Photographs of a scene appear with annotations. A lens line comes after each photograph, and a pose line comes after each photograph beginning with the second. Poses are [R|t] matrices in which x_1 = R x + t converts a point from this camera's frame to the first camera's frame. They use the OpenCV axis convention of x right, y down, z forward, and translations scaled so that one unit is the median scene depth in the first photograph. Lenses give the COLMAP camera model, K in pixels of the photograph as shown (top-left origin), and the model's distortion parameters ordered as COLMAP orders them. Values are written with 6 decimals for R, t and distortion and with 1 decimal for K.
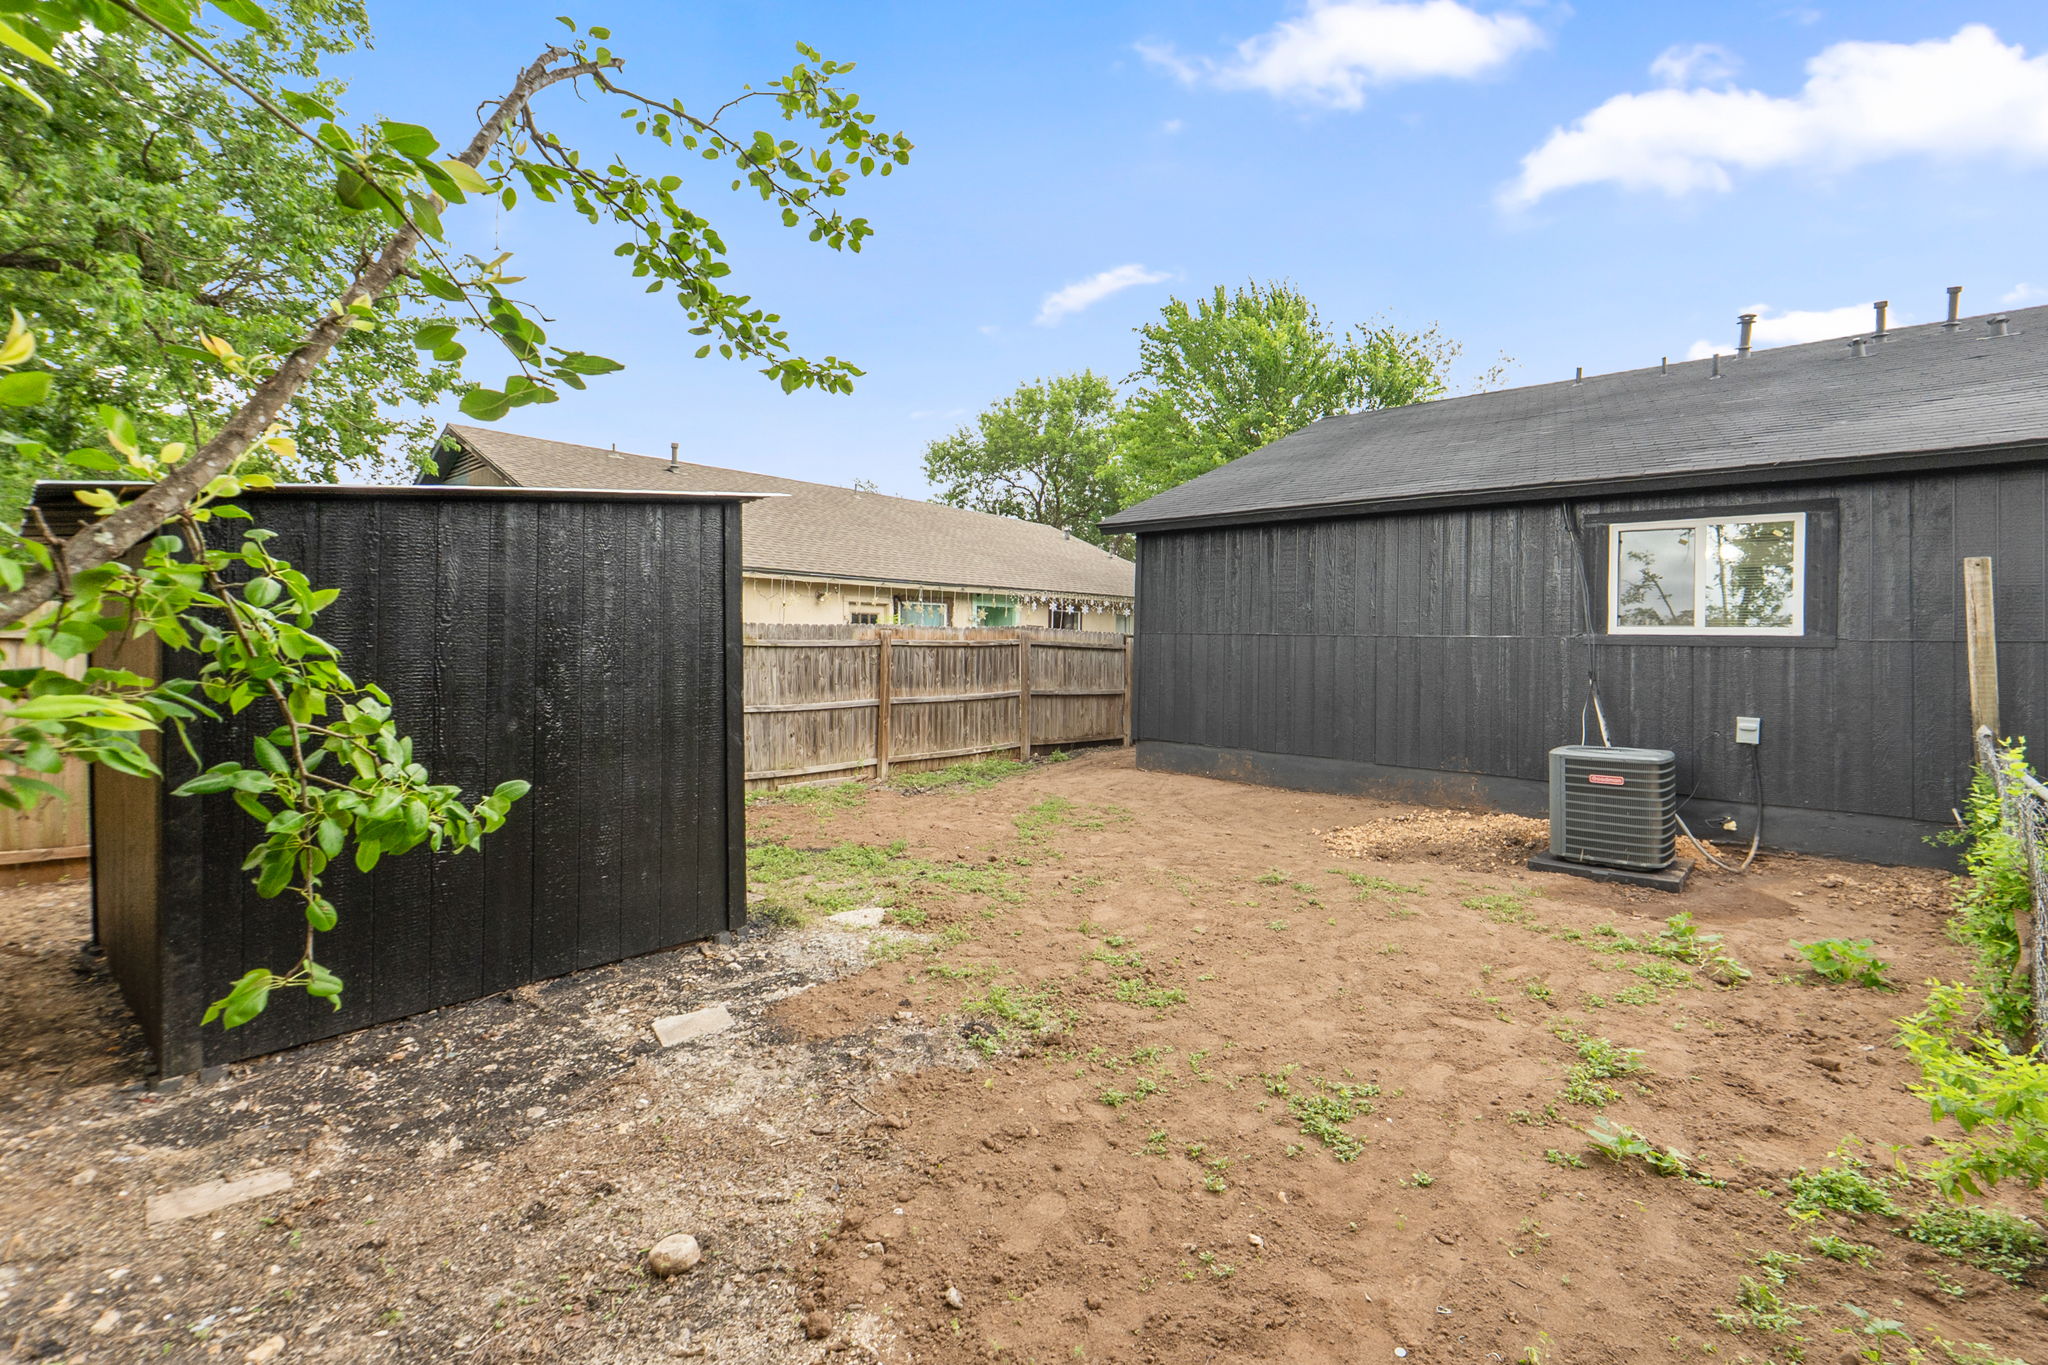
lens RADIAL K [[888.4, 0, 1012.9], [0, 888.4, 668.9], [0, 0, 1]] dist [0.000290, 0.000184]
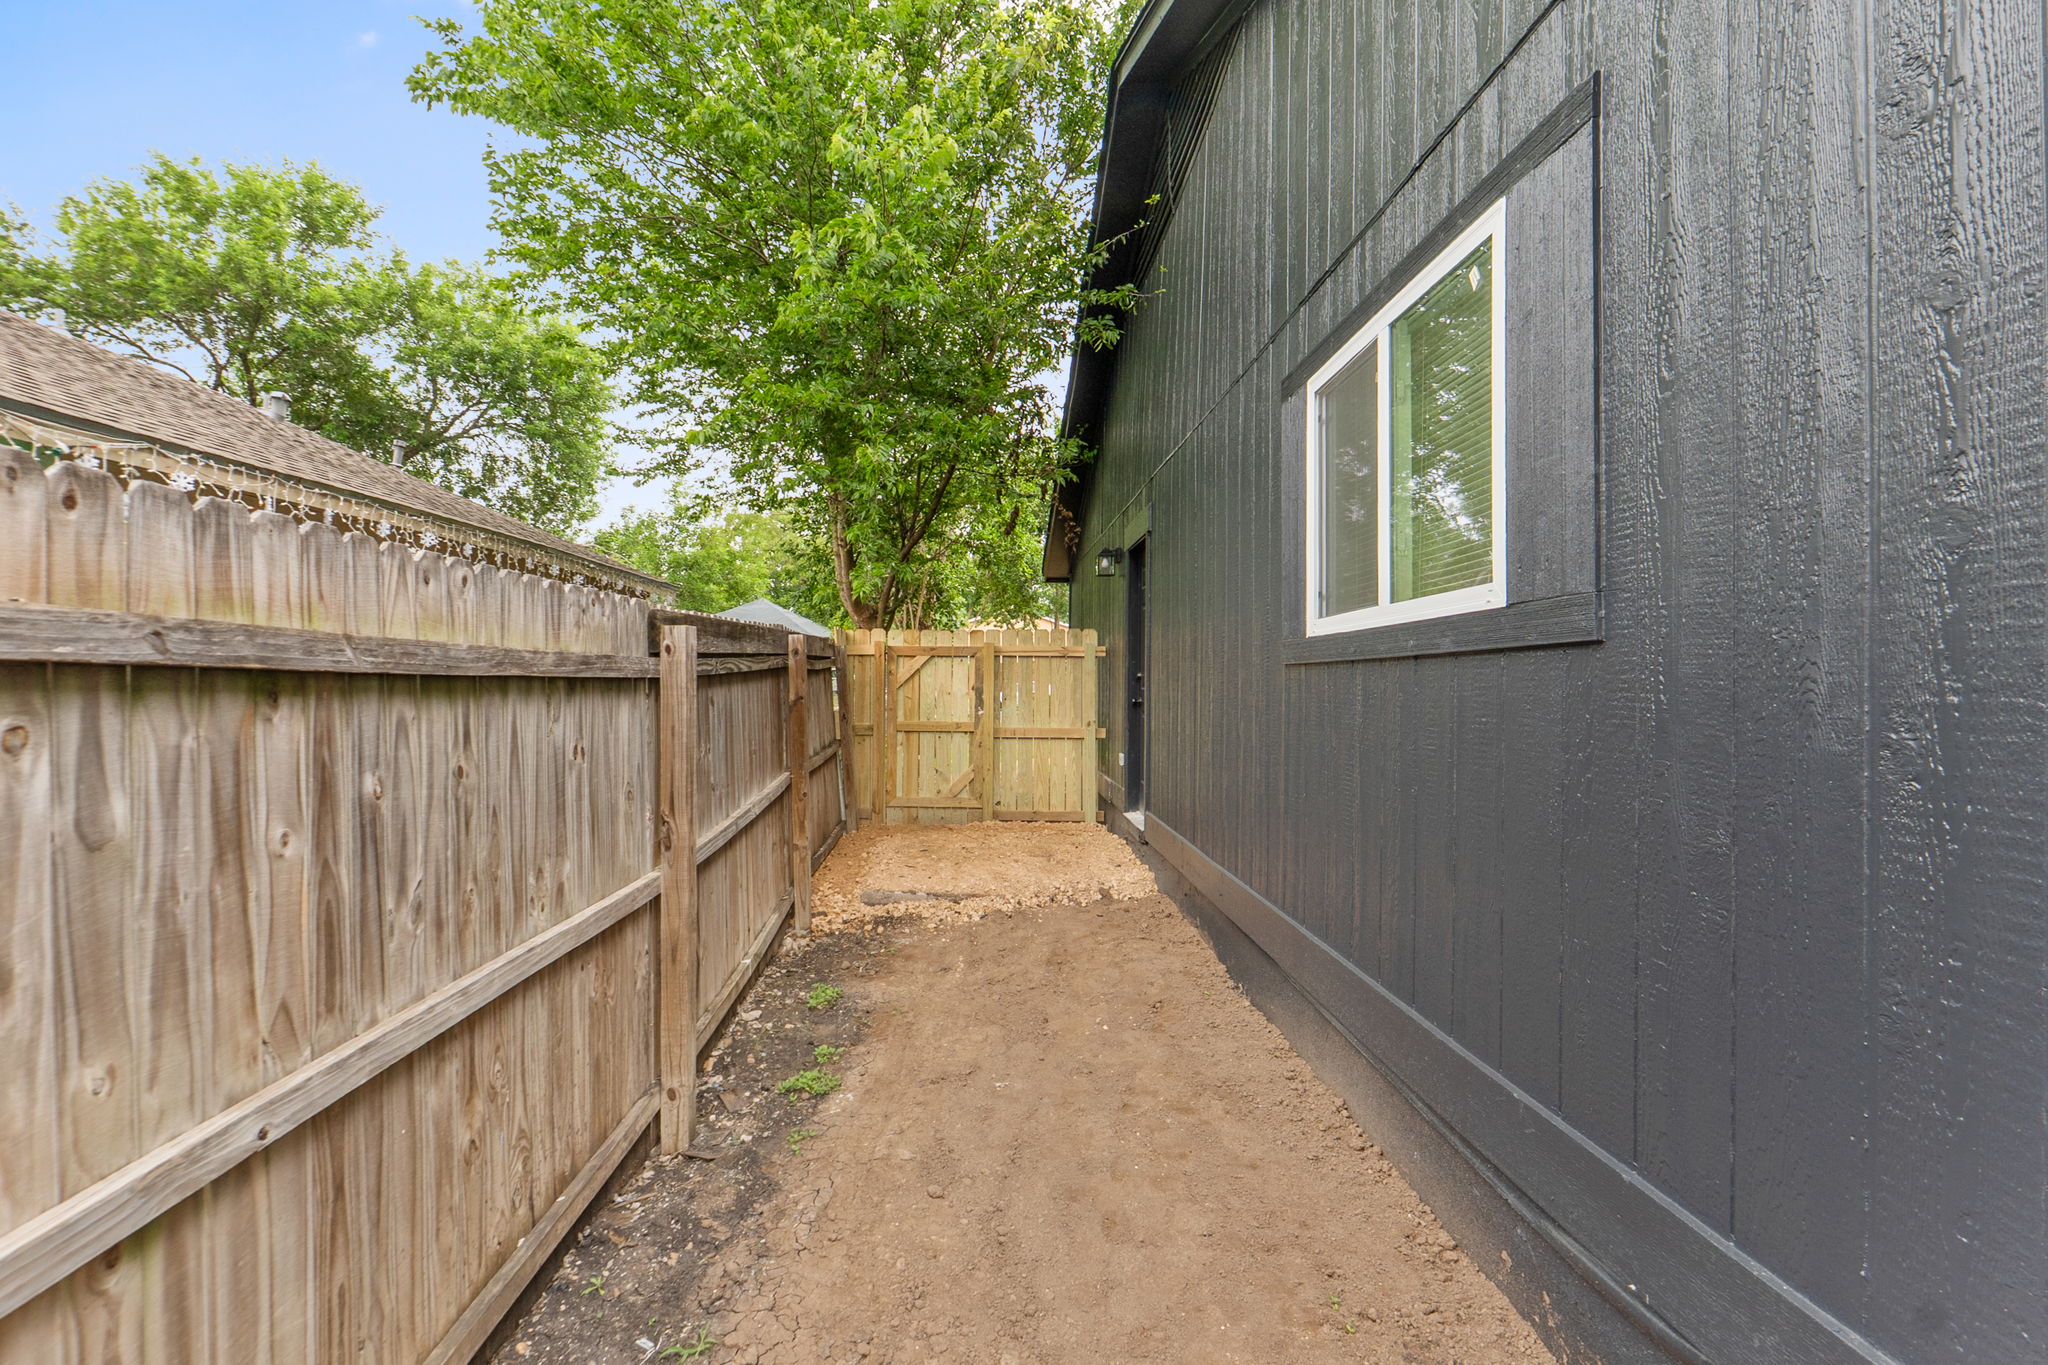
lens RADIAL K [[888.4, 0, 1012.9], [0, 888.4, 668.9], [0, 0, 1]] dist [0.000290, 0.000184]
pose [[0.726065, -0.002128, 0.687623, 0.013517], [0.003923, 0.999992, -0.001047, -0.008124], [-0.687615, 0.003458, 0.726067, 0.263689]]
